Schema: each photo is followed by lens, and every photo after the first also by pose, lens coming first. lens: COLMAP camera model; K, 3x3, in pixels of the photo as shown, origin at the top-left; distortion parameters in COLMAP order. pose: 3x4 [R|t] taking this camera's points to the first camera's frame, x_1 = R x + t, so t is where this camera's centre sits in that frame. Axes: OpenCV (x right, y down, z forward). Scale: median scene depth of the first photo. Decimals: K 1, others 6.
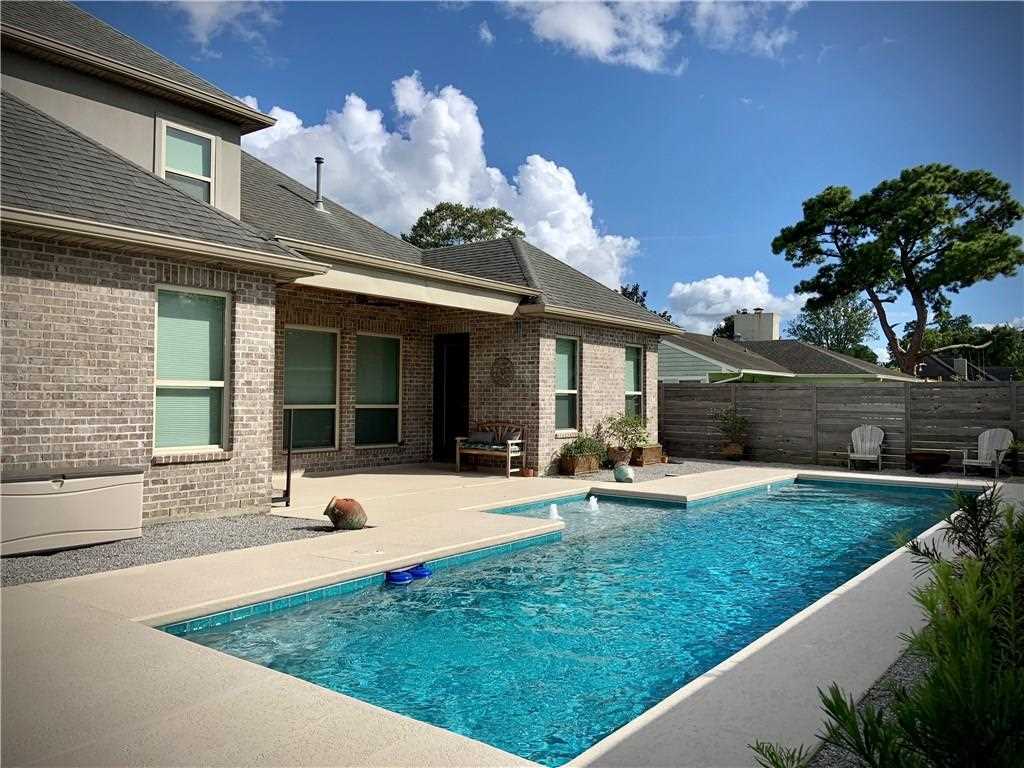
lens RADIAL K [[770.4, 0, 512.2], [0, 770.4, 377.8], [0, 0, 1]] dist [0.047351, -0.031770]
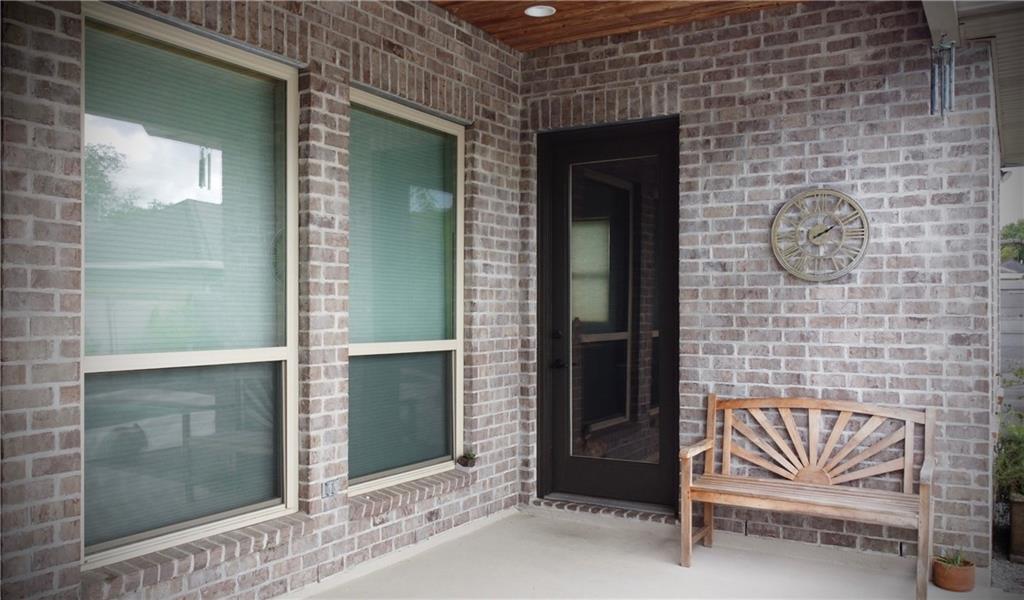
lens RADIAL K [[887.2, 0, 459.2], [0, 887.2, 320.3], [0, 0, 1]] dist [0.007164, 0.001020]
pose [[0.995132, -0.006514, 0.098337, -0.297280], [0.003086, 0.999383, 0.034976, 0.022244], [-0.098504, -0.034502, 0.994538, 1.026273]]
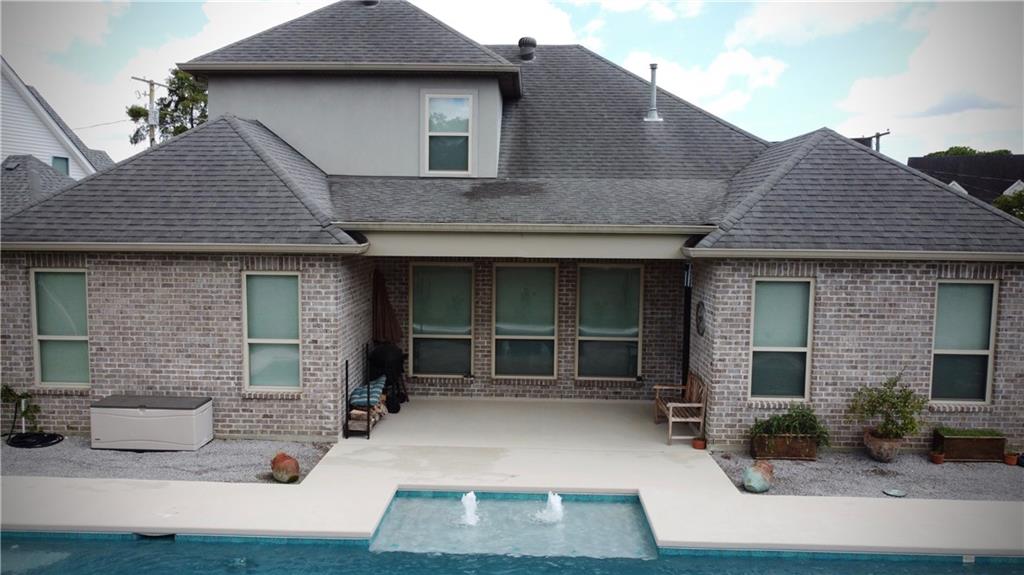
lens RADIAL K [[795.4, 0, 512.1], [0, 795.4, 289.8], [0, 0, 1]] dist [0.005281, 0.001107]
pose [[0.574545, 0.074692, -0.815058, 0.903452], [0.017564, 0.994473, 0.103514, -0.207112], [0.818285, -0.073789, 0.570057, 0.523923]]
